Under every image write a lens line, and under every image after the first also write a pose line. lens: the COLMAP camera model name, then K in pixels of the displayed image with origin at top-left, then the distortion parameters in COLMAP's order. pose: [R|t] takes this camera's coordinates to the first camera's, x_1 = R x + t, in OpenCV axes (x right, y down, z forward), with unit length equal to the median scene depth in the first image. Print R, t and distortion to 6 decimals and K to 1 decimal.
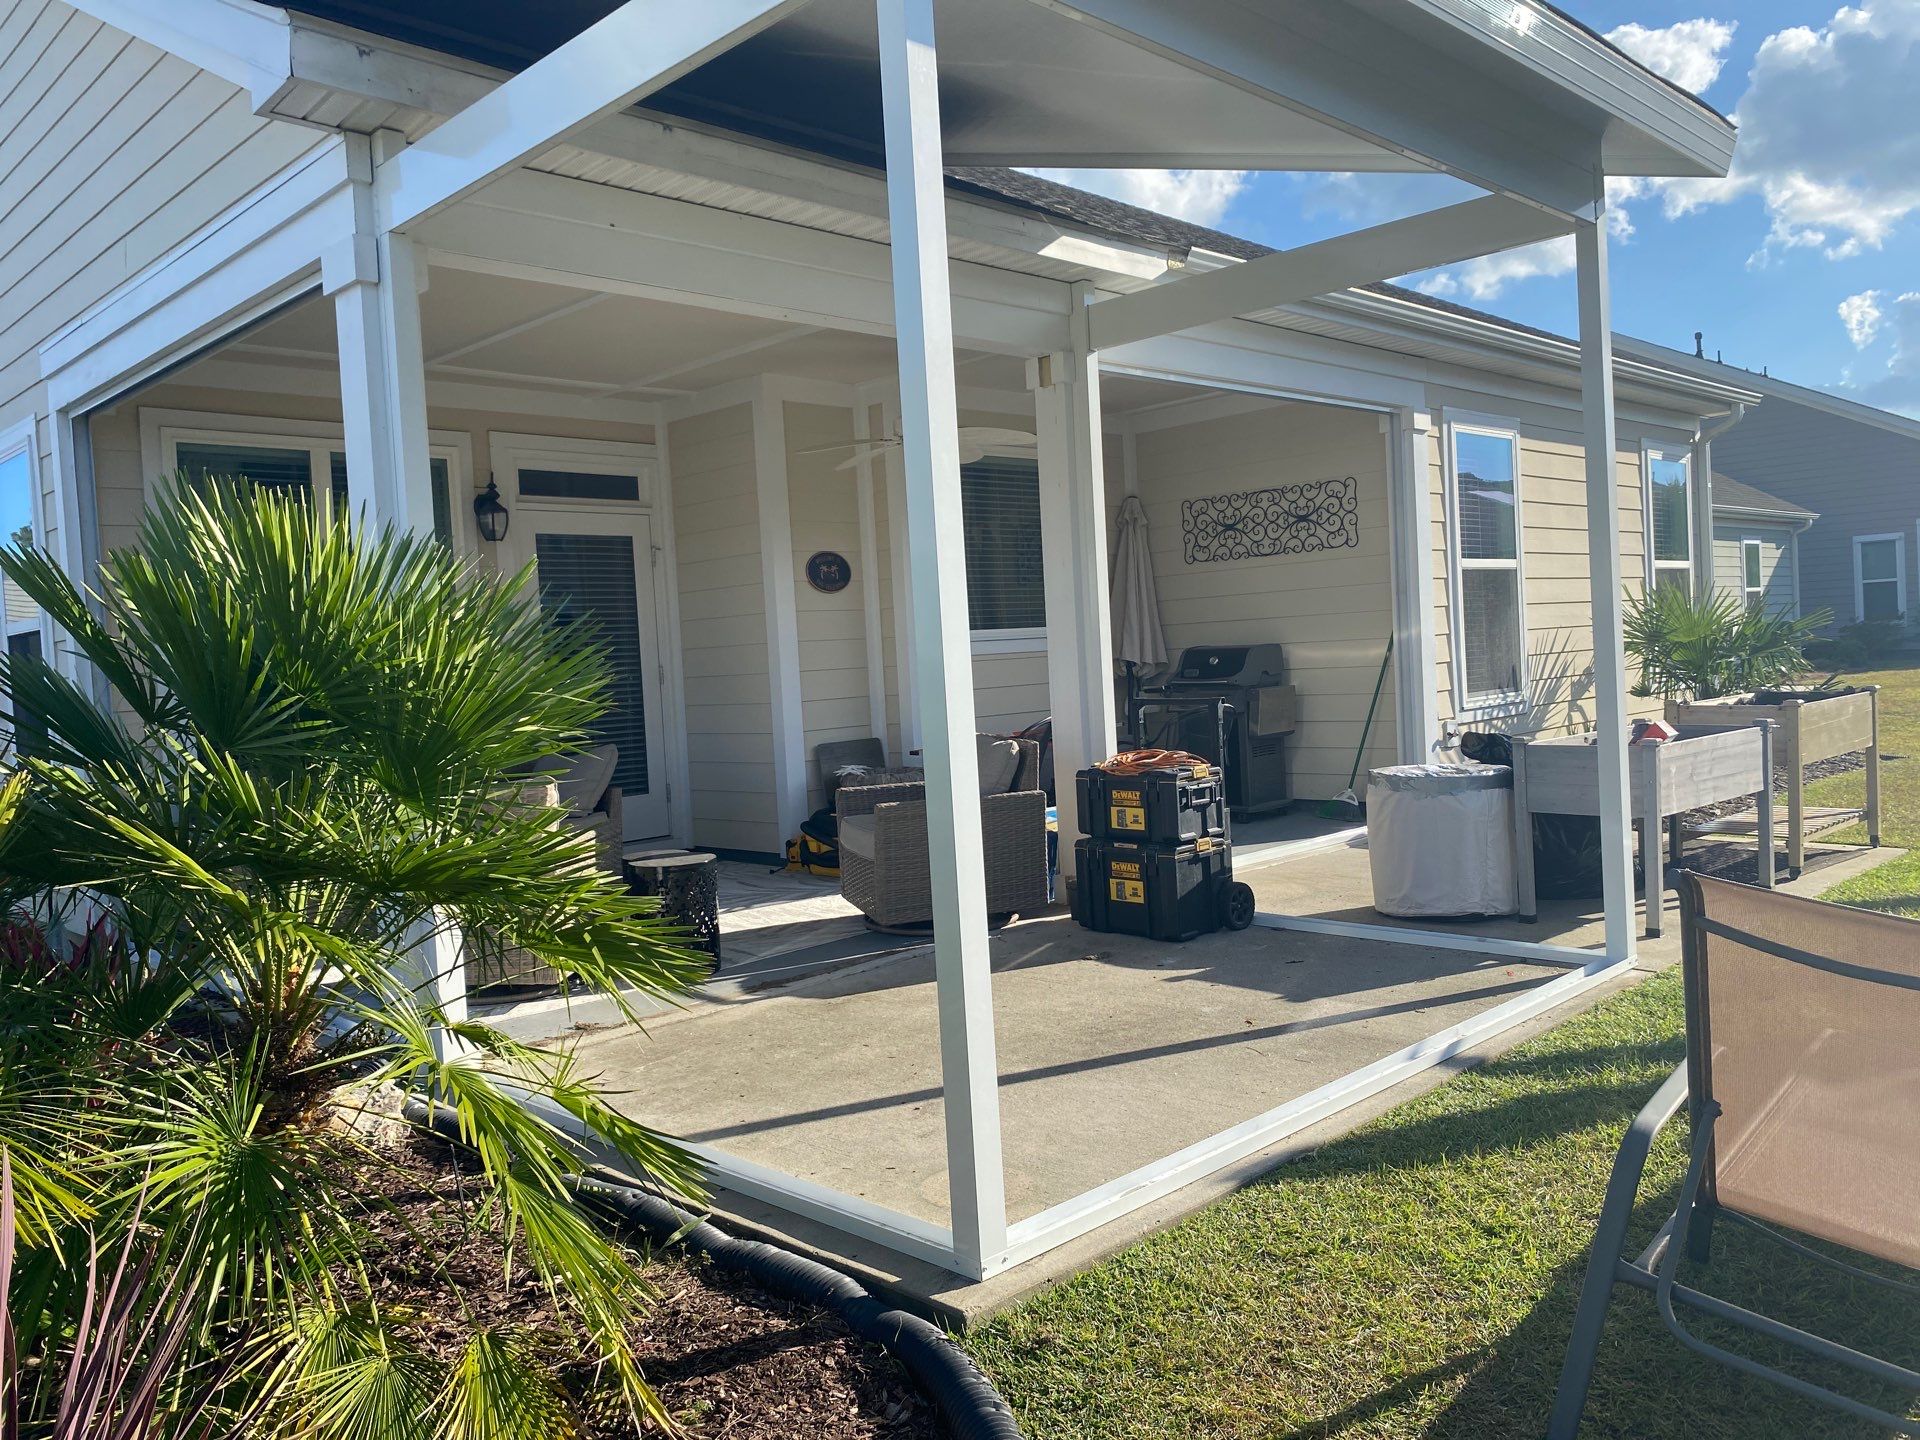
lens RADIAL K [[1458.9, 0, 939.5], [0, 1458.9, 701.3], [0, 0, 1]] dist [0.025011, -0.007739]
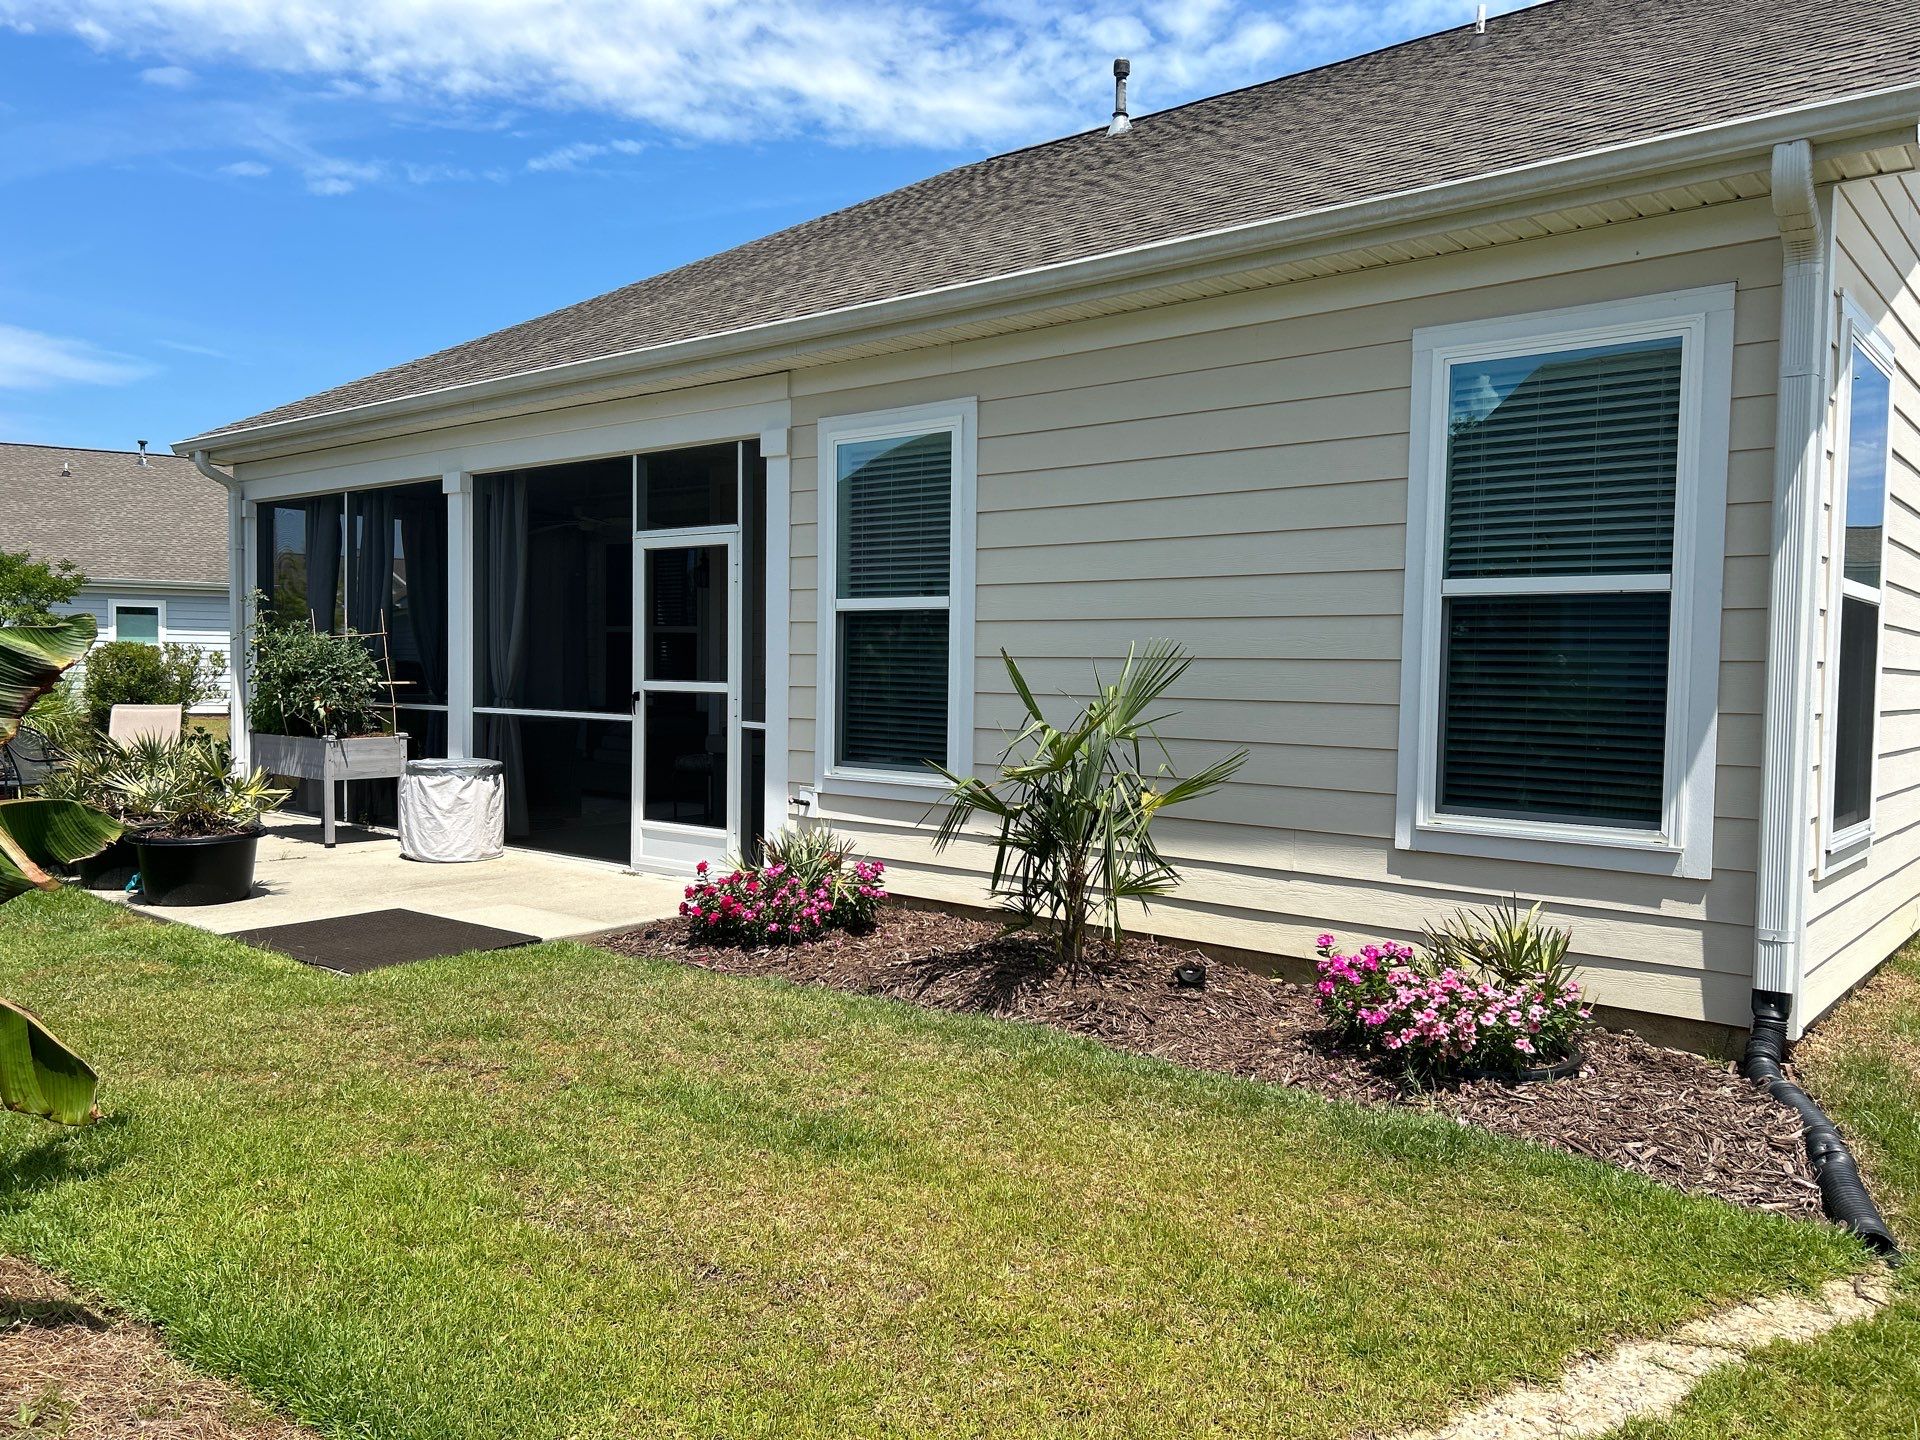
lens RADIAL K [[1452.6, 0, 945.8], [0, 1452.6, 715.3], [0, 0, 1]] dist [0.109174, -0.172340]
pose [[0.090420, 0.090326, -0.991799, 1.226780], [-0.051328, 0.994978, 0.085936, -0.108556], [0.994580, 0.043136, 0.094602, 1.016561]]
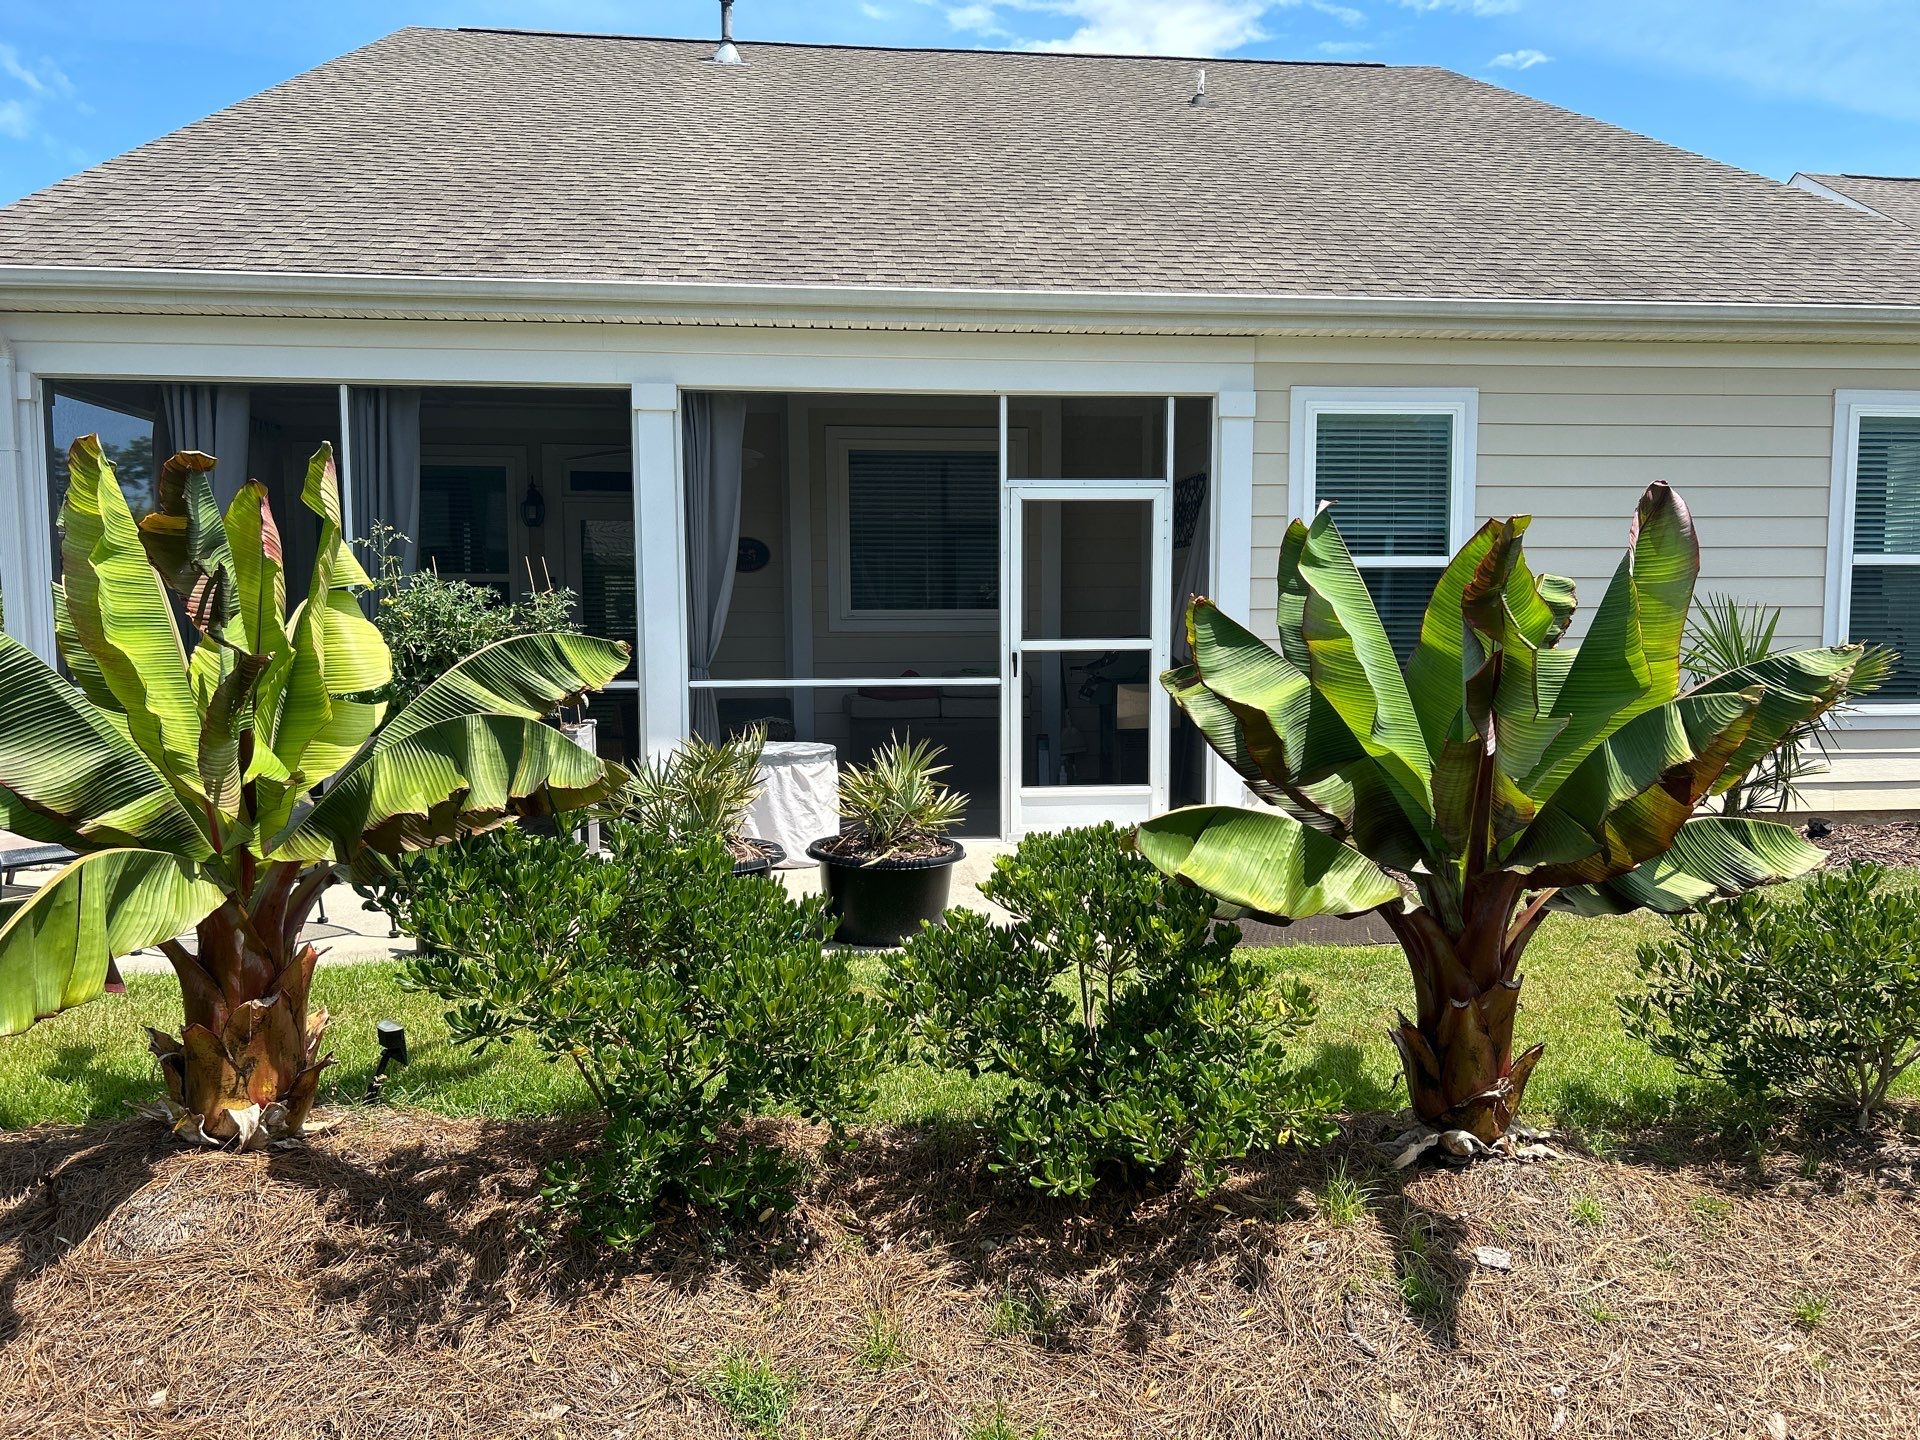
lens RADIAL K [[1428.3, 0, 966.9], [0, 1428.3, 716.5], [0, 0, 1]] dist [0.064863, -0.068919]
pose [[0.784538, 0.097785, -0.612322, 0.760487], [-0.059253, 0.994791, 0.082944, -0.062187], [0.617243, -0.028791, 0.786246, 0.178610]]
